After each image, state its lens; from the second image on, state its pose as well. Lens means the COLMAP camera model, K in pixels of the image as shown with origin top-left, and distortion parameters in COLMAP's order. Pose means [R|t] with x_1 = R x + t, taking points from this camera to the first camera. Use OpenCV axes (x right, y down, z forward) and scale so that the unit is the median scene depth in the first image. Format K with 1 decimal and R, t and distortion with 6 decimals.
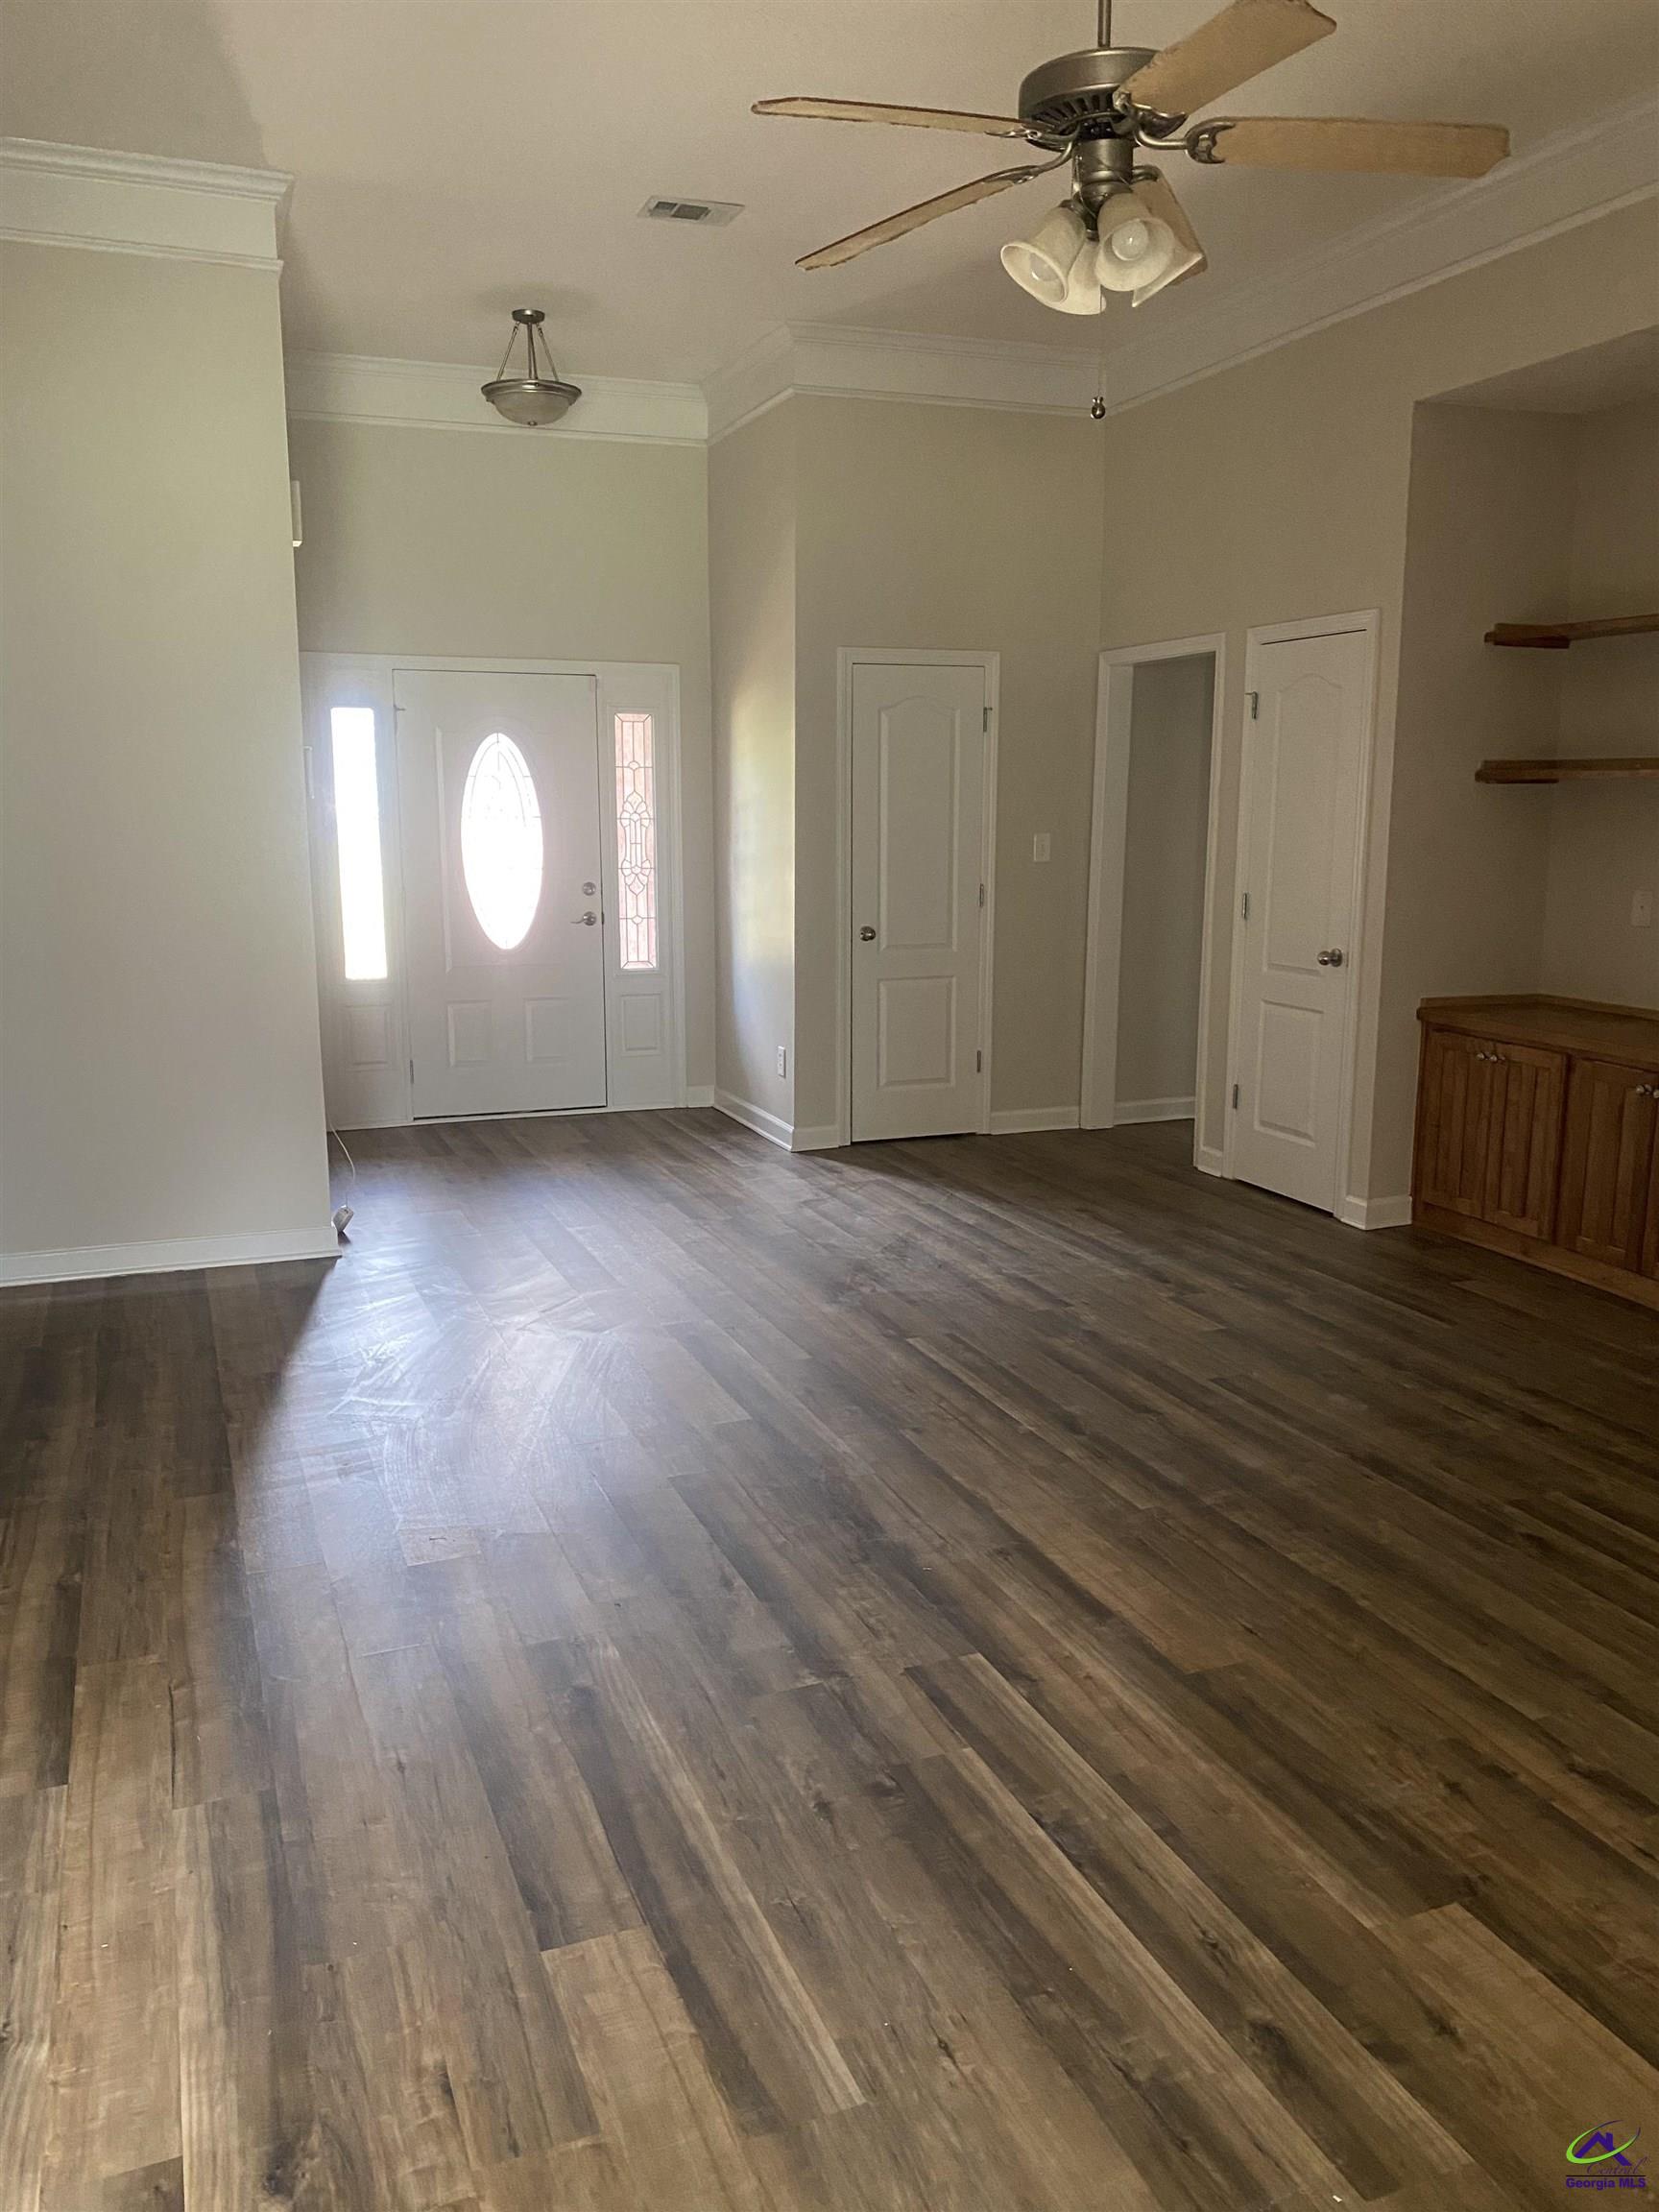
lens RADIAL K [[1669.1, 0, 794.0], [0, 1669.1, 1106.7], [0, 0, 1]] dist [0.001932, -0.000428]
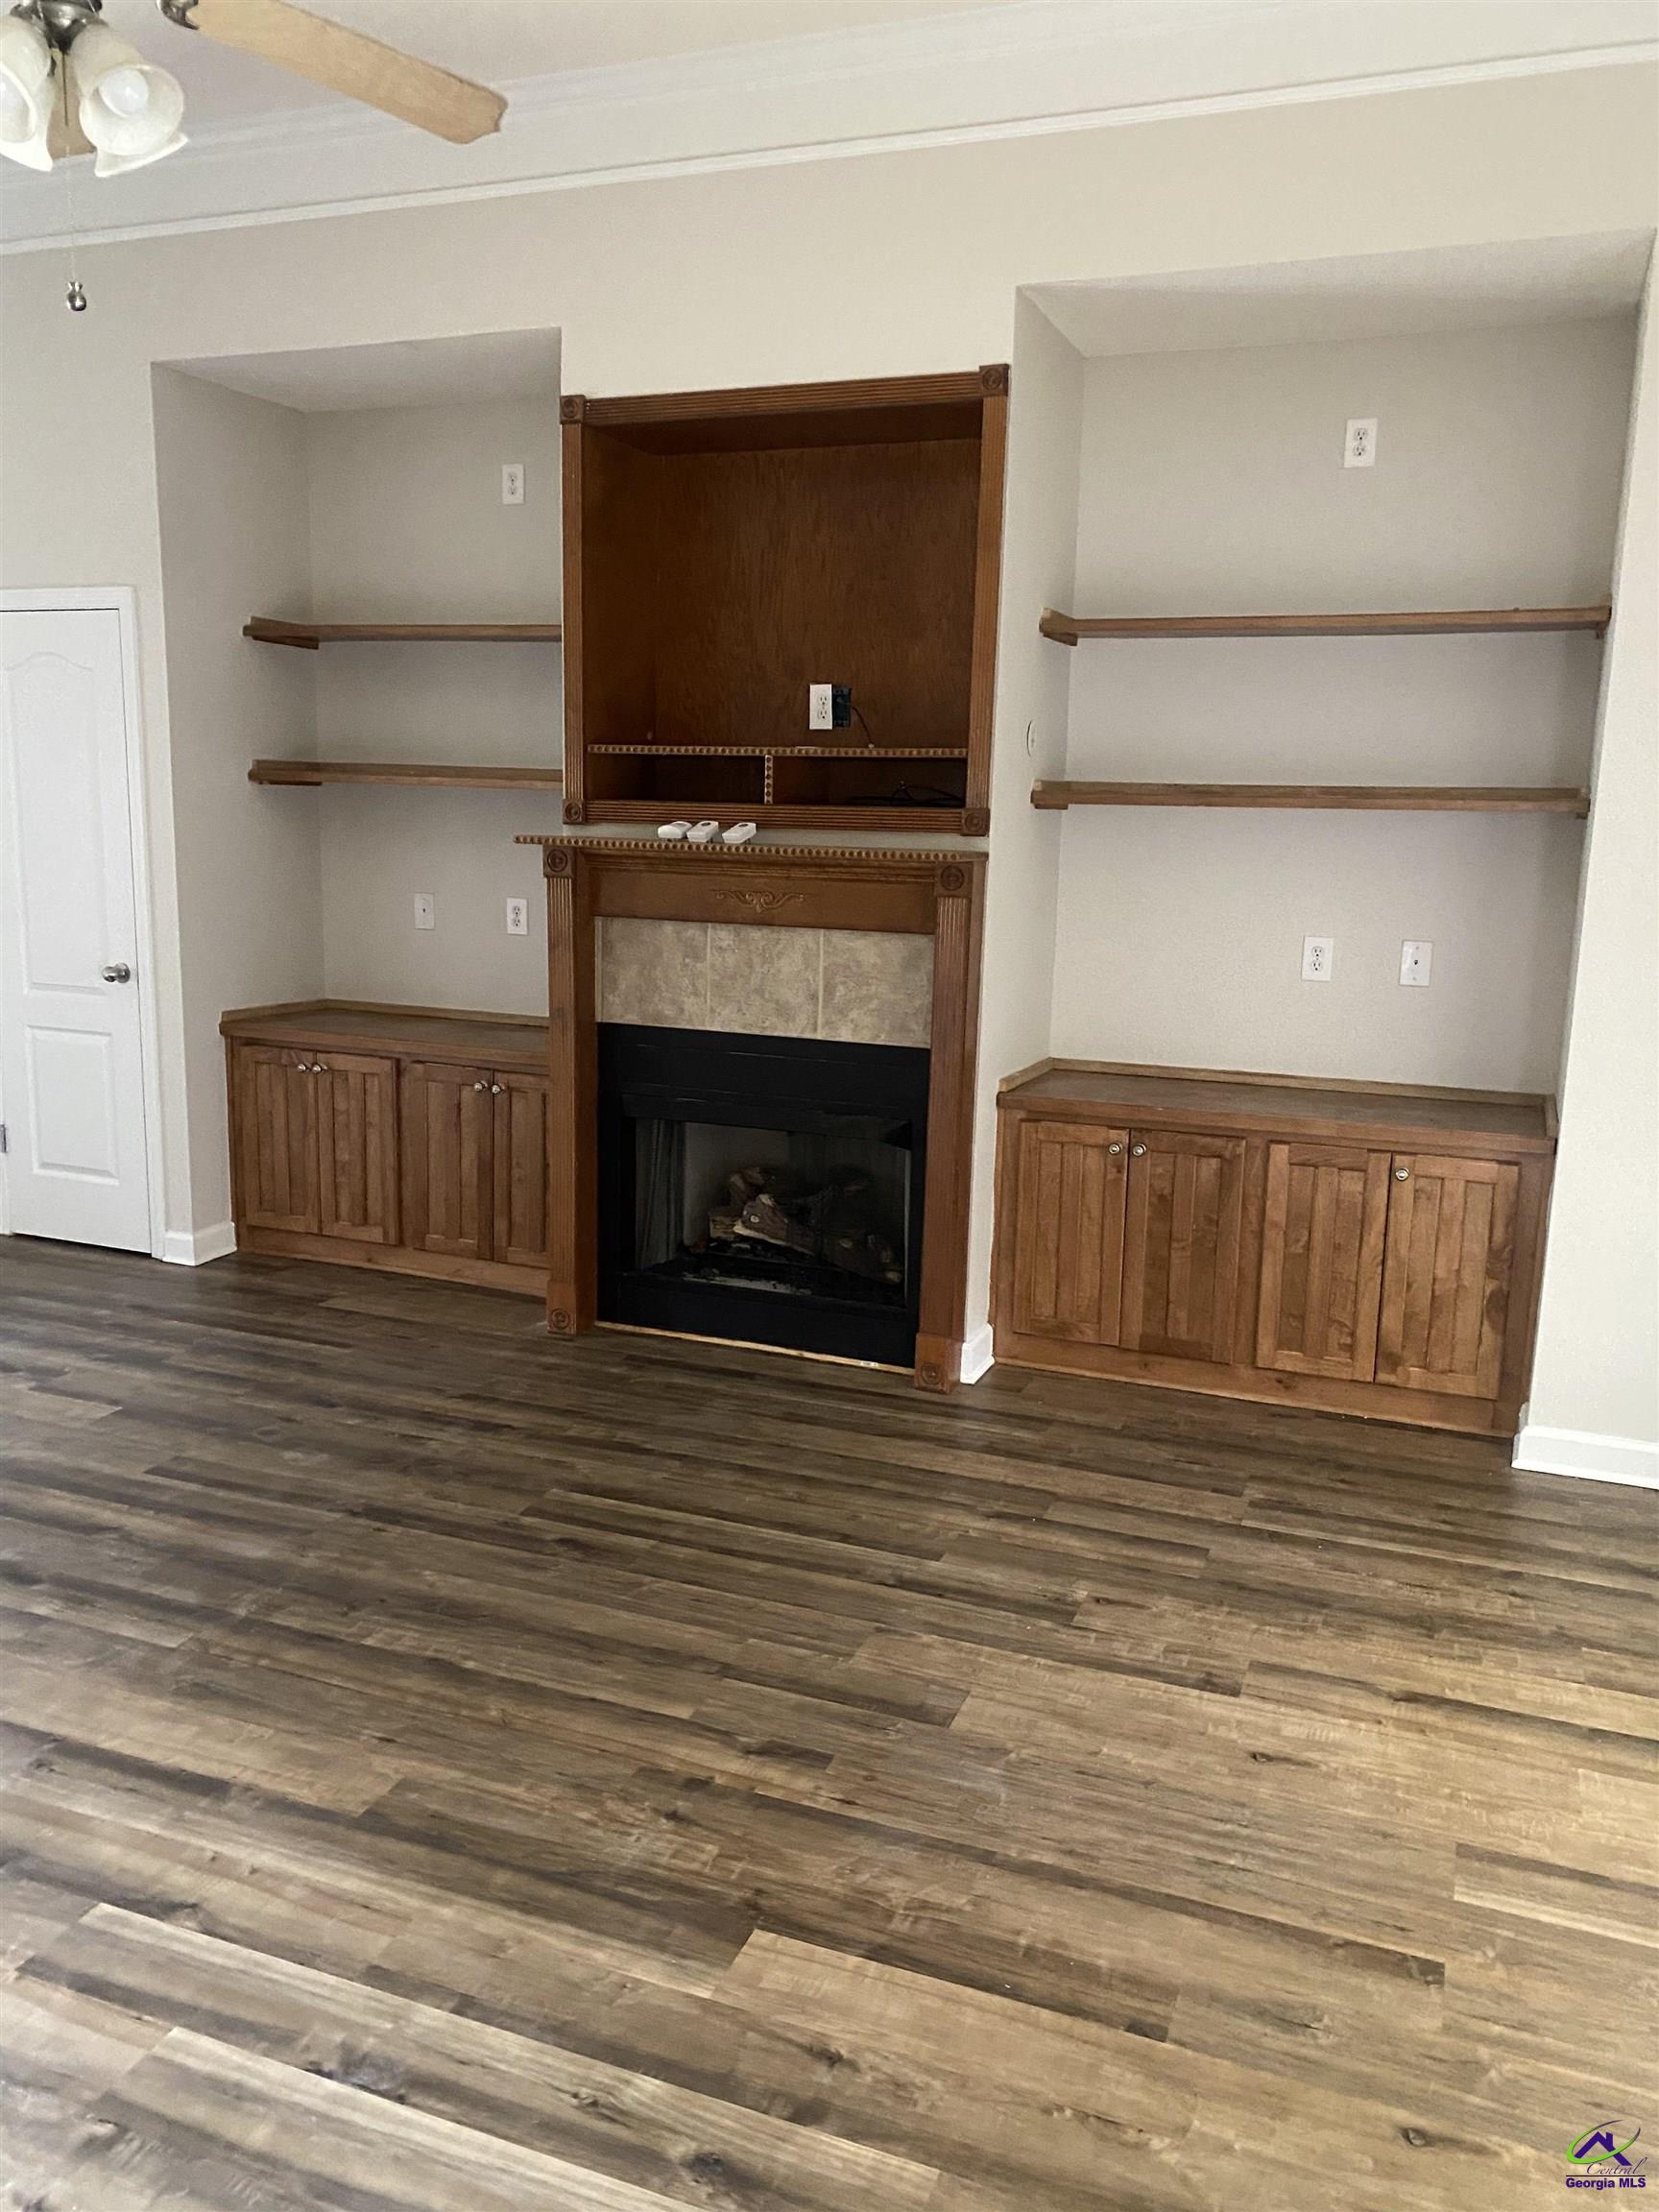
lens RADIAL K [[1689.2, 0, 814.1], [0, 1689.2, 1138.9], [0, 0, 1]] dist [0.012467, -0.004762]
pose [[0.673569, -0.126547, 0.728211, -0.189894], [0.111415, 0.991360, 0.069221, -0.042188], [-0.730679, 0.034508, 0.681848, 0.200053]]
